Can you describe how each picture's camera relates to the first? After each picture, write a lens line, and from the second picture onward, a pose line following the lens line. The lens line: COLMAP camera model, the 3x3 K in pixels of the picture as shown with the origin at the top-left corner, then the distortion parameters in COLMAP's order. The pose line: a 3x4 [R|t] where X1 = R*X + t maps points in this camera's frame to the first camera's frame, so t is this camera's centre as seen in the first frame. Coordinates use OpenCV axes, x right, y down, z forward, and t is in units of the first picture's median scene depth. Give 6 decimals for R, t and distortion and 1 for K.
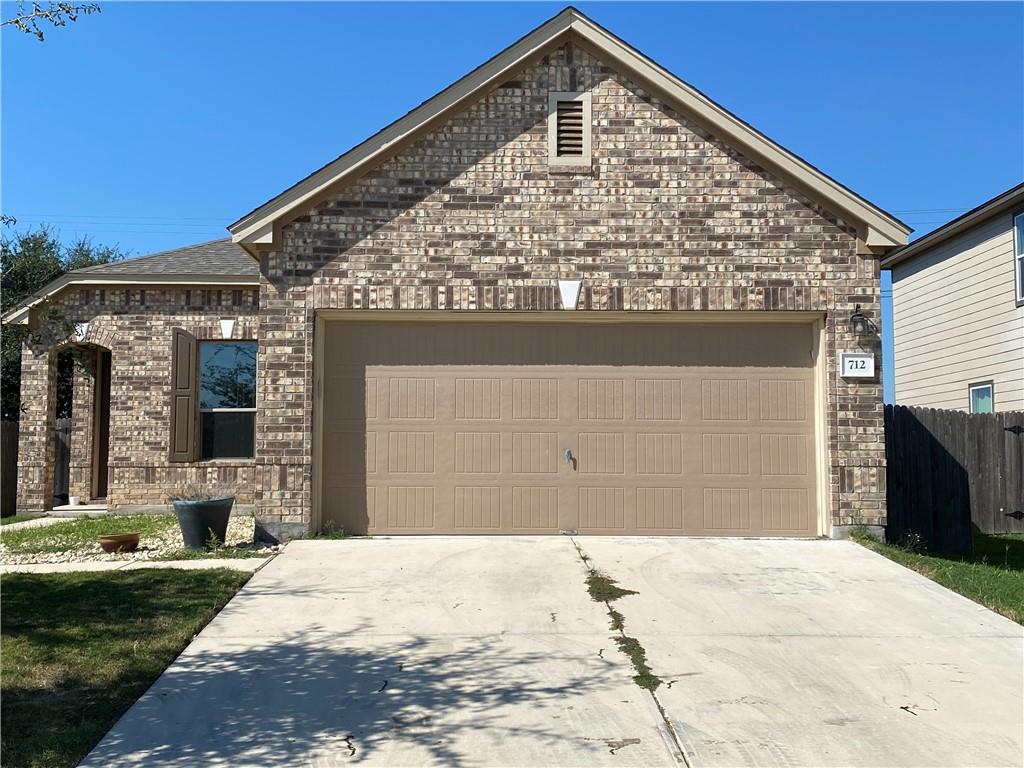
lens RADIAL K [[1116.3, 0, 511.5], [0, 1116.3, 385.4], [0, 0, 1]] dist [0.009609, 0.000000]
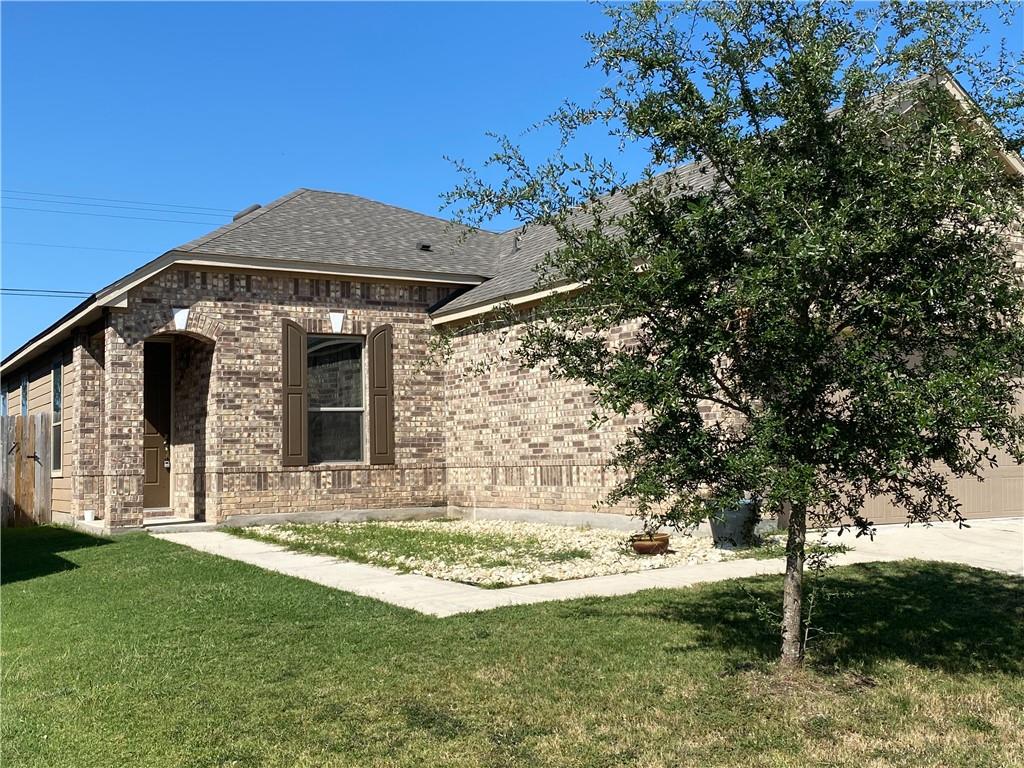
lens RADIAL K [[1116.3, 0, 512.9], [0, 1116.3, 381.8], [0, 0, 1]] dist [0.009609, 0.000000]
pose [[0.871714, 0.015520, 0.489769, -0.585168], [-0.014918, 0.999876, -0.005131, 0.001662], [-0.489787, -0.002834, 0.871837, 0.114726]]
